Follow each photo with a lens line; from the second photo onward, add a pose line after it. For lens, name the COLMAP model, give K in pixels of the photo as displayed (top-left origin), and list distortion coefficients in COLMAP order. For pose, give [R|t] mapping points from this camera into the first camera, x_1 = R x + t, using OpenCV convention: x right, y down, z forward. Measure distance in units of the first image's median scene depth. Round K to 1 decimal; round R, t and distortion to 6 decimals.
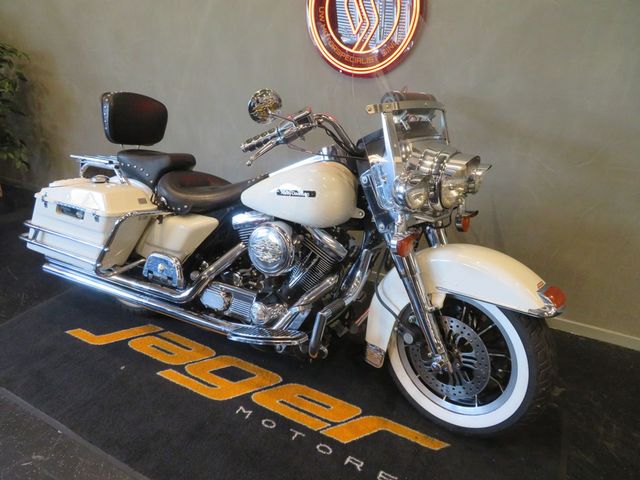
lens RADIAL K [[455.1, 0, 320.0], [0, 455.1, 240.0], [0, 0, 1]] dist [-0.001013, 0.007652]
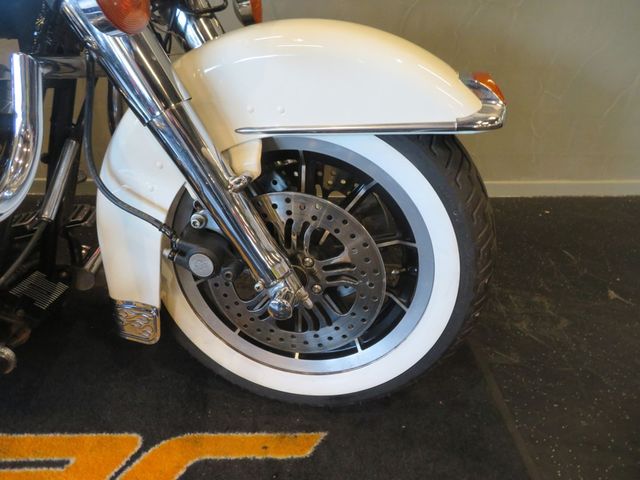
lens RADIAL K [[478.1, 0, 320.0], [0, 478.1, 240.0], [0, 0, 1]] dist [-0.008477, -0.002214]
pose [[0.856874, -0.270747, 0.438705, 0.089250], [0.192479, 0.957469, 0.214954, 0.106642], [-0.478245, -0.099747, 0.872544, 0.502224]]
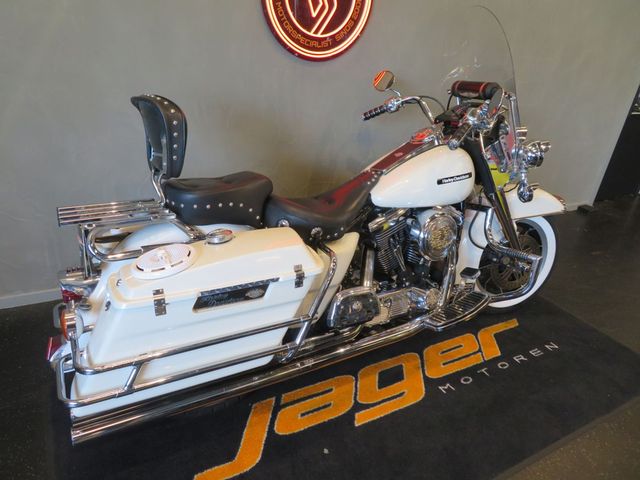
lens RADIAL K [[455.5, 0, 321.8], [0, 455.5, 242.8], [0, 0, 1]] dist [0.002112, 0.003568]
pose [[0.517287, -0.332016, 0.788784, -1.062881], [0.258908, 0.939202, 0.225538, -0.267808], [-0.815709, 0.087555, 0.571798, 0.592439]]
